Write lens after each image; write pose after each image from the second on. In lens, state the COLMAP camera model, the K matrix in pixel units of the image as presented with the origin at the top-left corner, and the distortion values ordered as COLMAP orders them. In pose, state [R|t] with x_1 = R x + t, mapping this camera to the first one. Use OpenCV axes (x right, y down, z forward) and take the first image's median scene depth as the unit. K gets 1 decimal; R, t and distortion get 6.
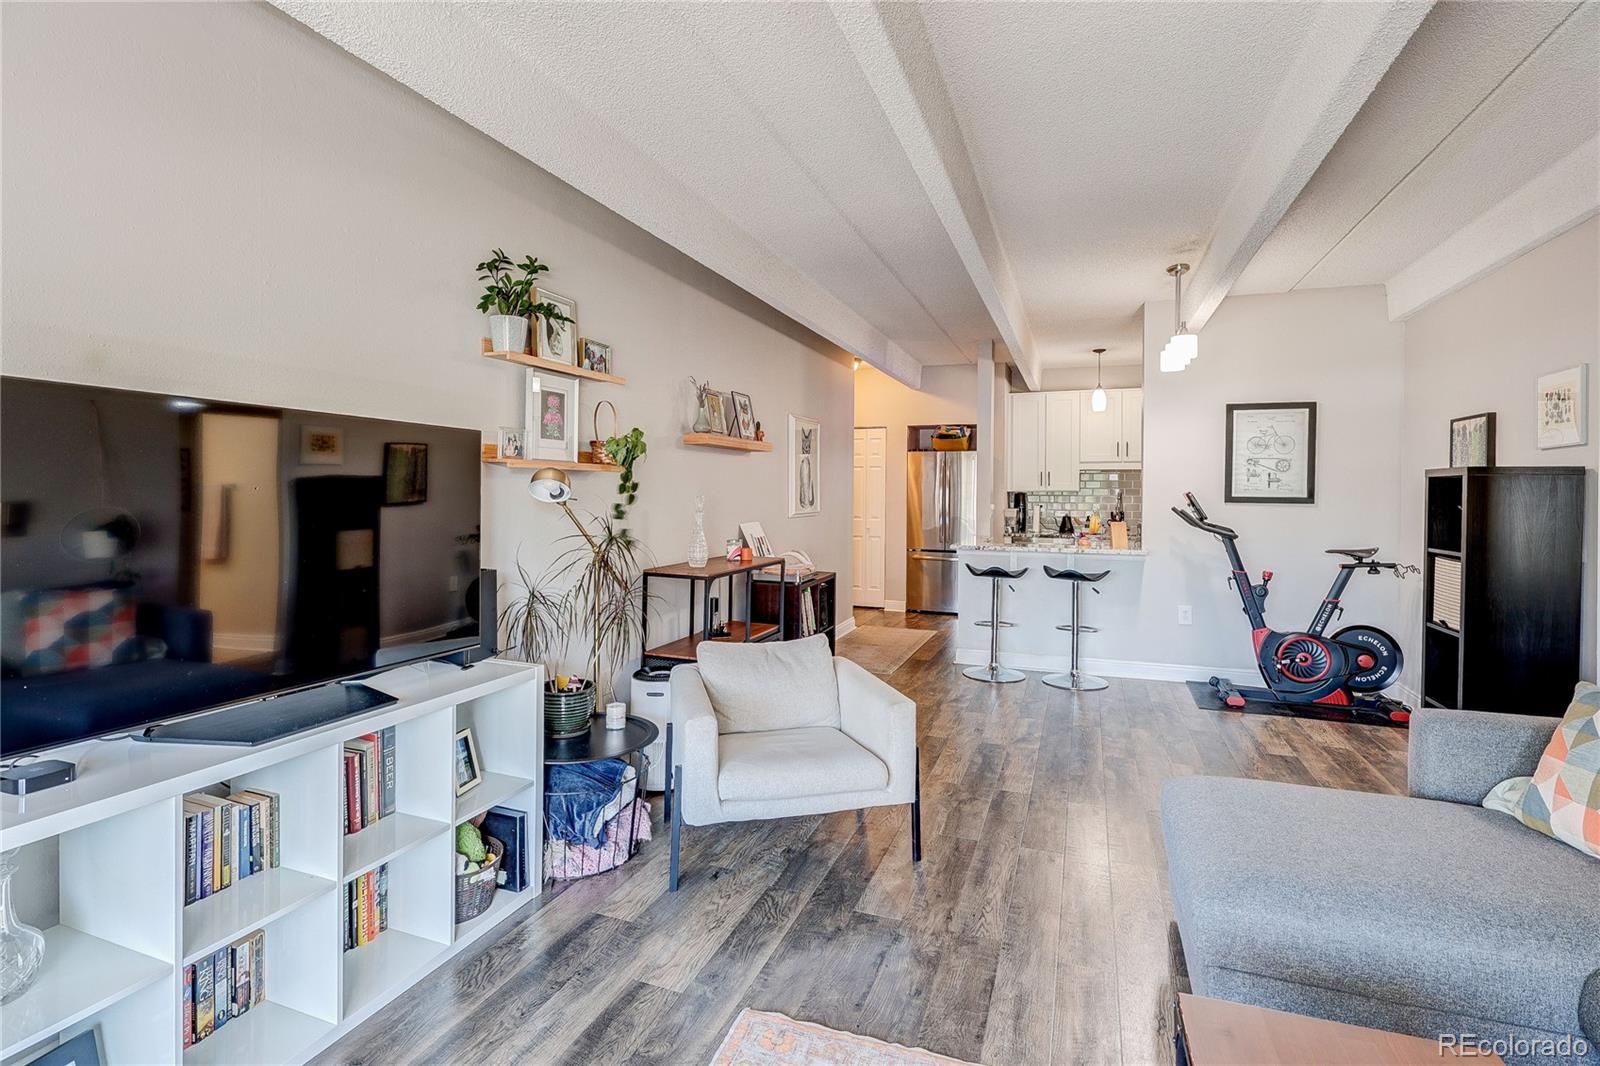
lens RADIAL K [[765.6, 0, 793.6], [0, 765.6, 500.2], [0, 0, 1]] dist [-0.003986, -0.000387]
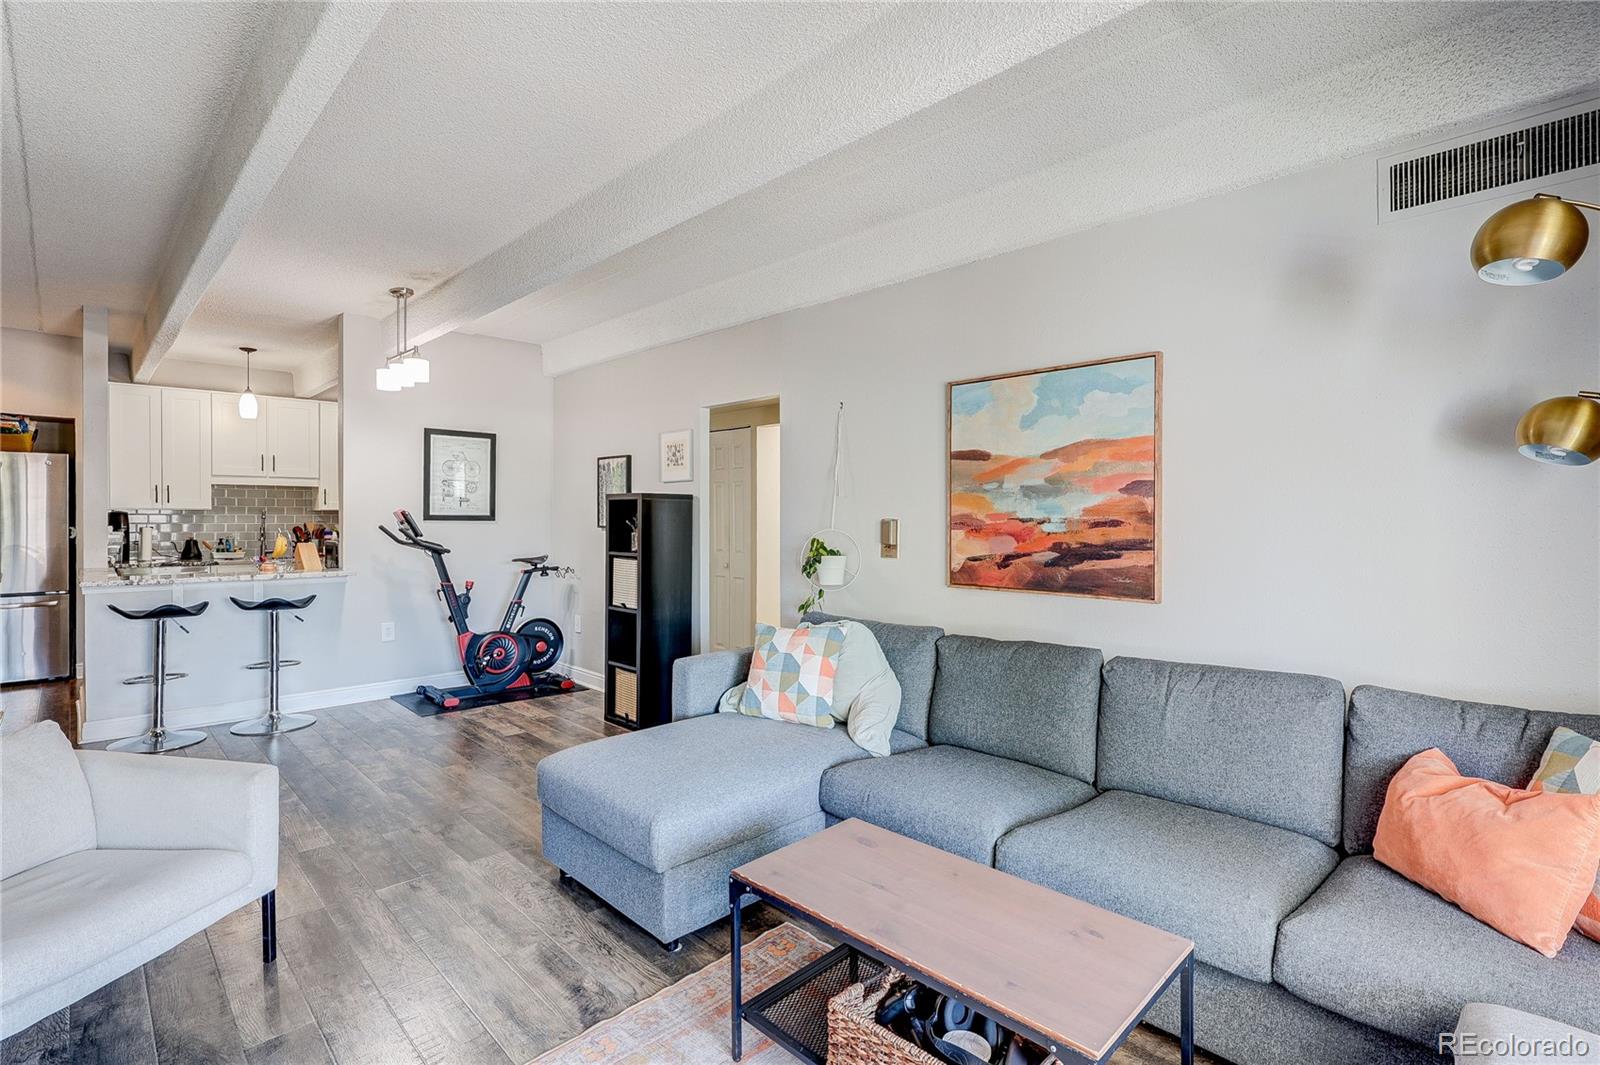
lens RADIAL K [[766.2, 0, 800.8], [0, 766.2, 516.3], [0, 0, 1]] dist [-0.003370, -0.000435]
pose [[0.426848, -0.004470, 0.904312, -0.189877], [0.008321, 0.999965, 0.001015, 0.000554], [-0.904285, 0.007092, 0.426870, 0.078893]]
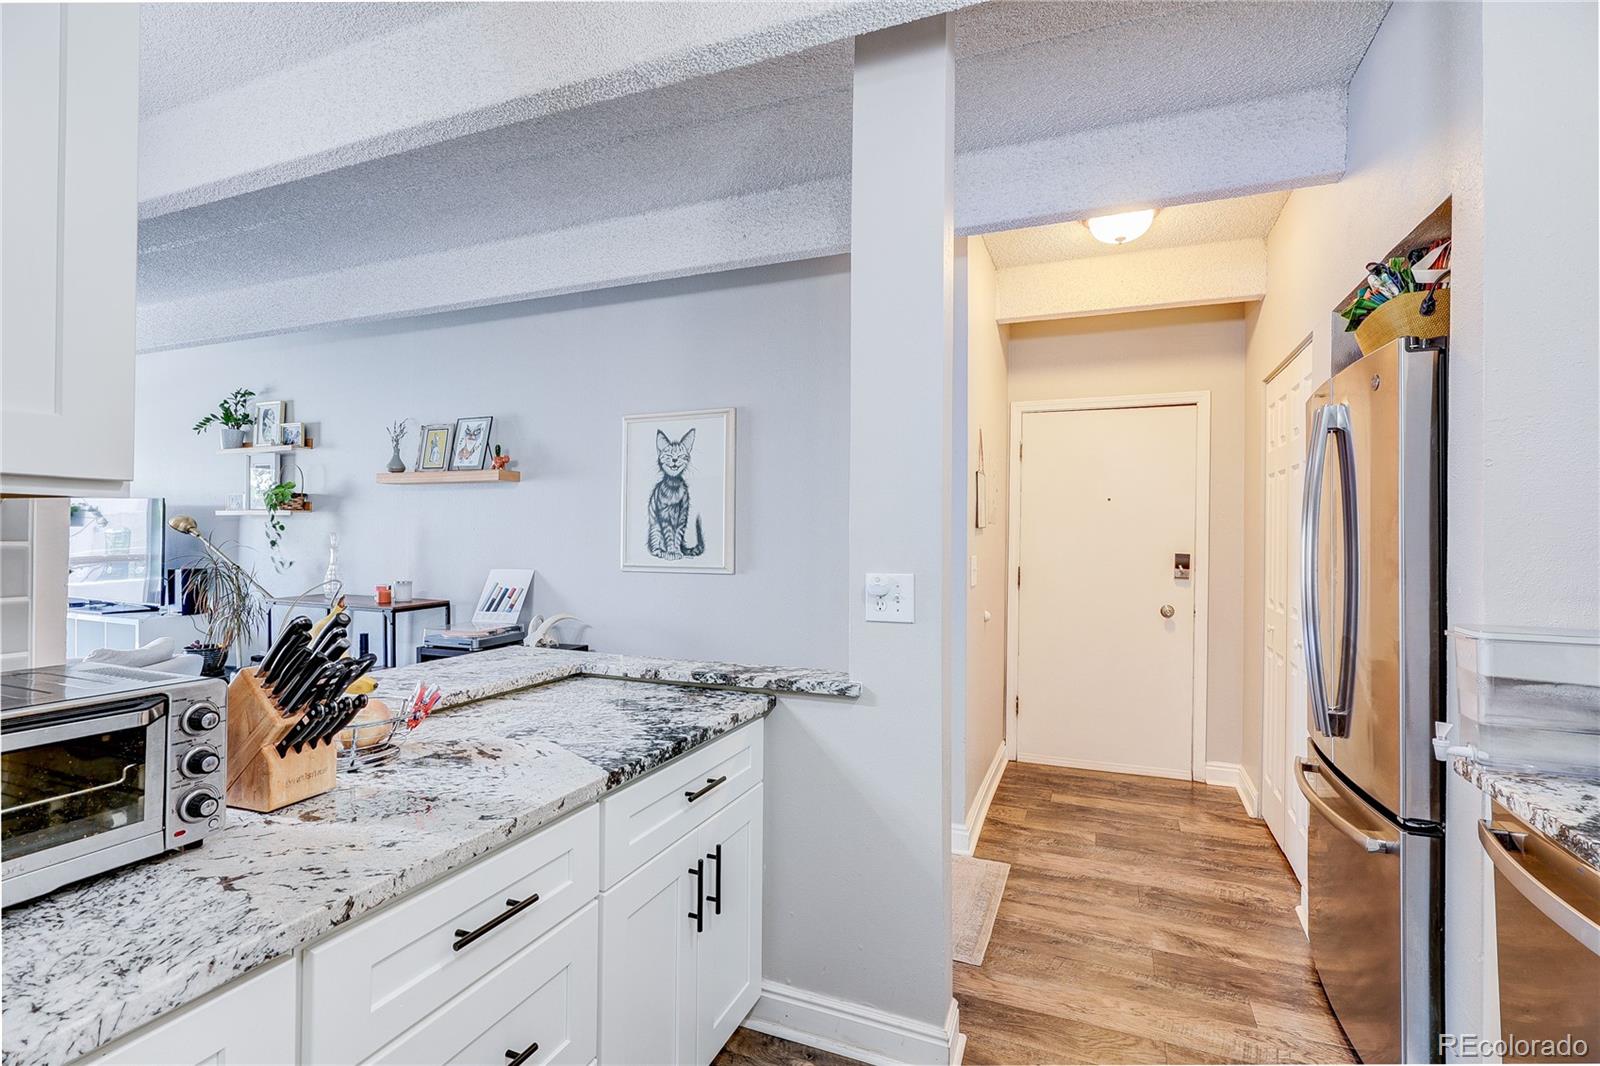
lens RADIAL K [[741.2, 0, 800.5], [0, 741.2, 539.1], [0, 0, 1]] dist [-0.001882, -0.000081]
pose [[-0.027826, -0.003682, -0.999606, 0.760005], [-0.022414, 0.999744, -0.003058, -0.007762], [0.999361, 0.022320, -0.027901, 1.398943]]
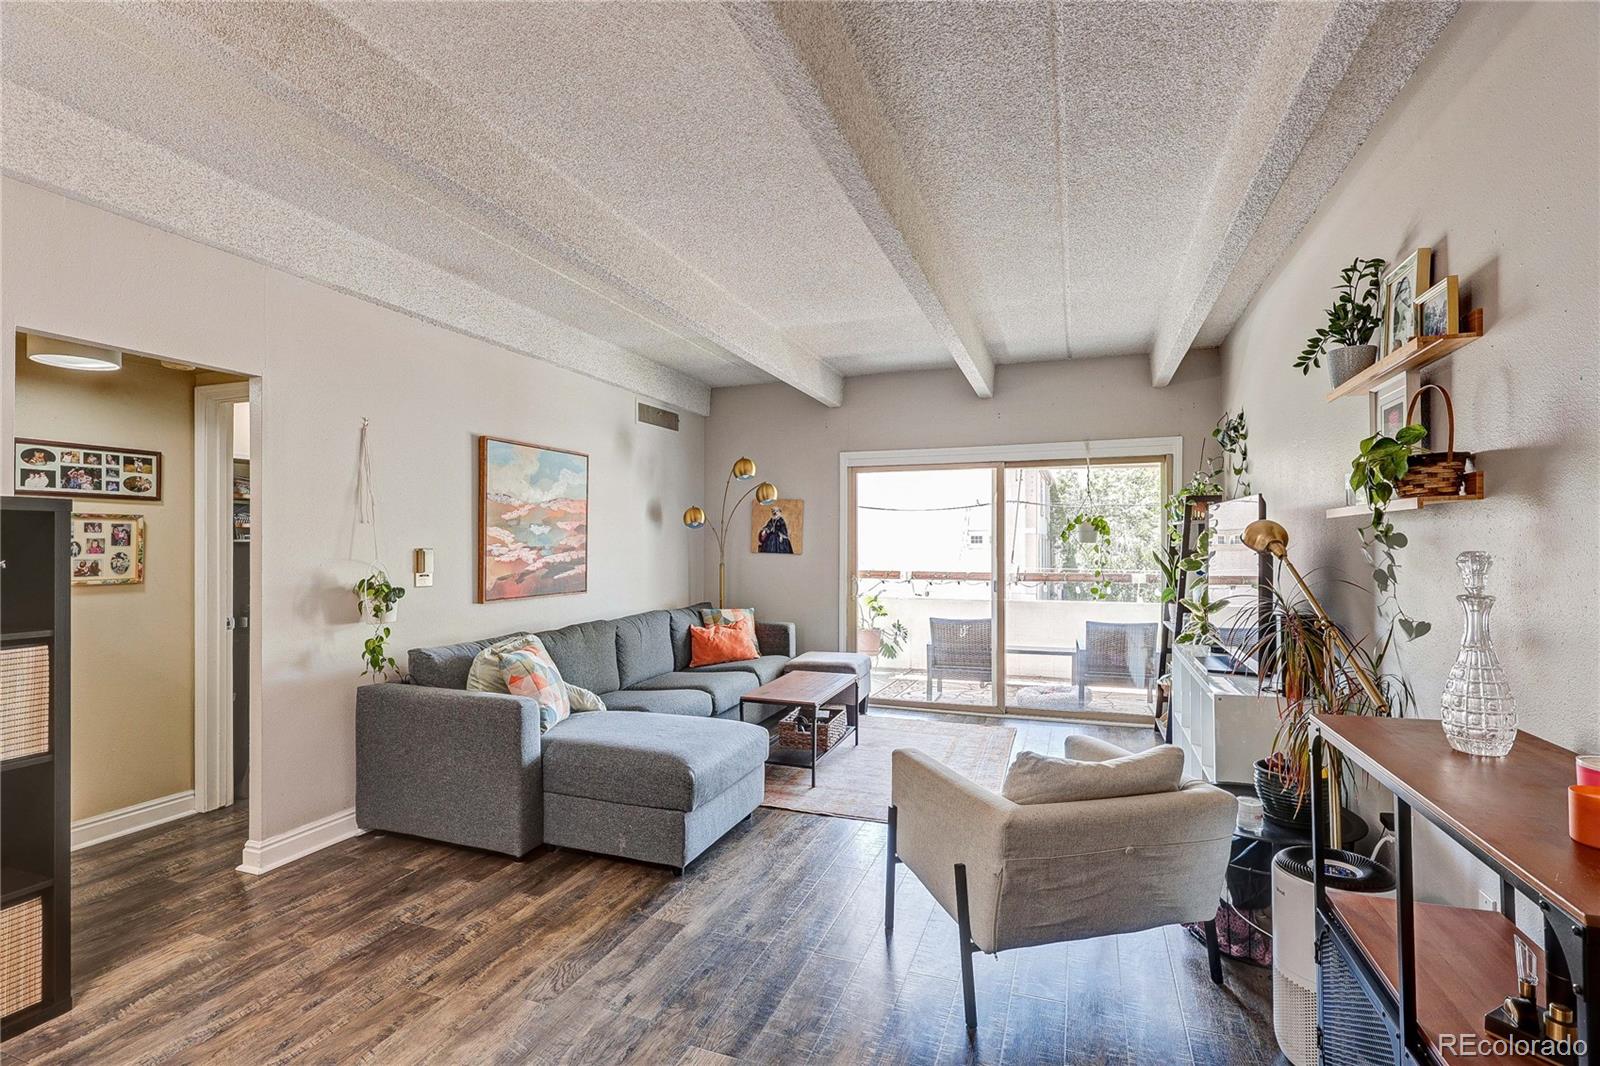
lens RADIAL K [[741.2, 0, 800.5], [0, 741.2, 539.1], [0, 0, 1]] dist [-0.001882, -0.000081]
pose [[-0.999968, -0.005850, -0.005498, 0.162698], [-0.005873, 0.999974, 0.004149, -0.010401], [0.005474, 0.004181, -0.999976, 1.107677]]
